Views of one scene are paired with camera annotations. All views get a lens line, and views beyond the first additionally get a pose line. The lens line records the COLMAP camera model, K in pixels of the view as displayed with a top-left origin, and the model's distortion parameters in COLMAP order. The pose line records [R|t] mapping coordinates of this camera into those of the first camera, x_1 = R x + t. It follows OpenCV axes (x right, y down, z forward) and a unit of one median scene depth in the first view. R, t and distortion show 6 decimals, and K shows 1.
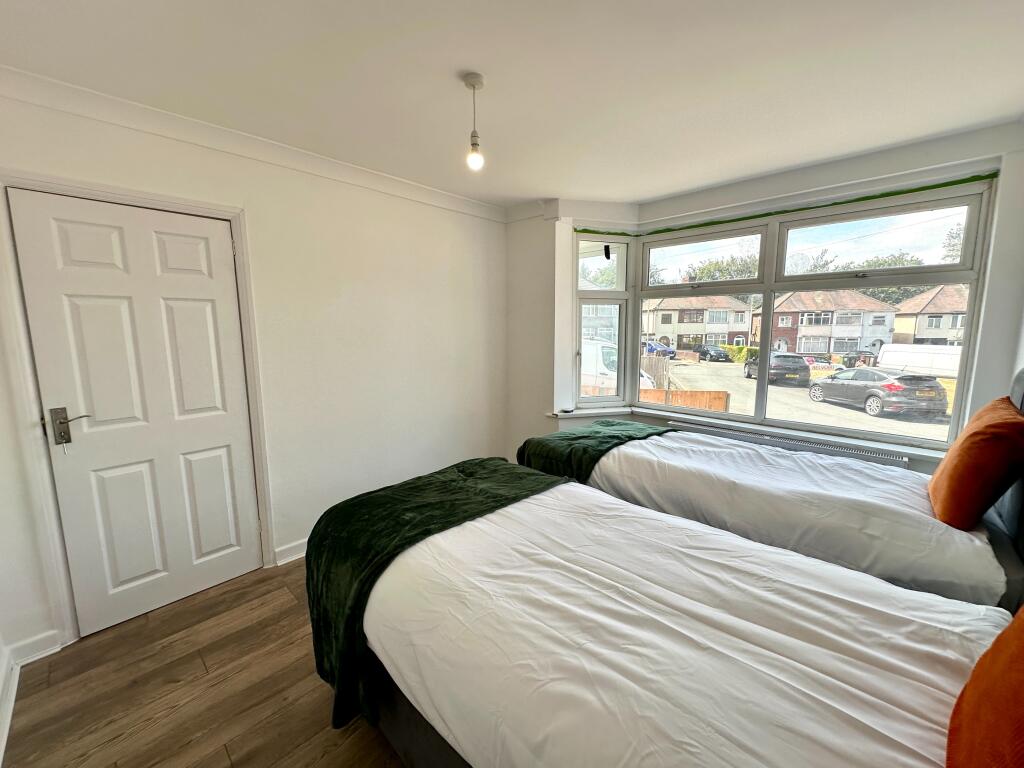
lens RADIAL K [[416.5, 0, 517.2], [0, 416.5, 383.8], [0, 0, 1]] dist [-0.002385, -0.000379]
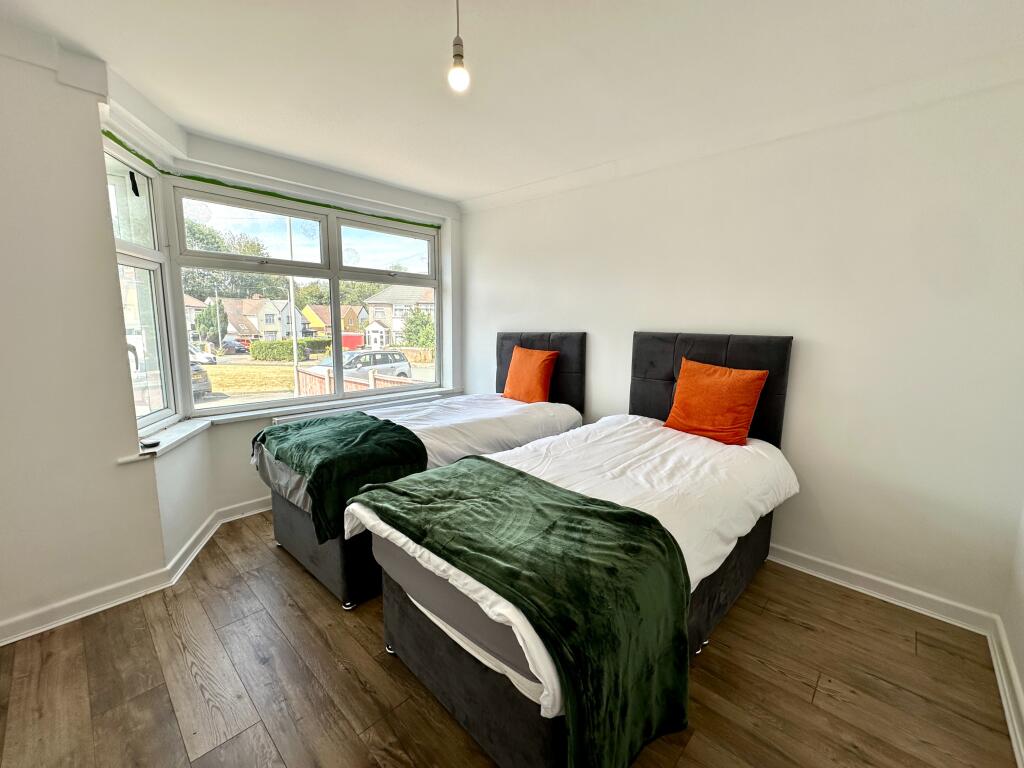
lens RADIAL K [[416.5, 0, 517.2], [0, 416.5, 383.8], [0, 0, 1]] dist [-0.002385, -0.000379]
pose [[-0.003362, -0.146912, 0.989144, -0.680889], [0.121010, 0.981821, 0.146235, -0.061884], [-0.992646, 0.120188, 0.014477, 0.686890]]
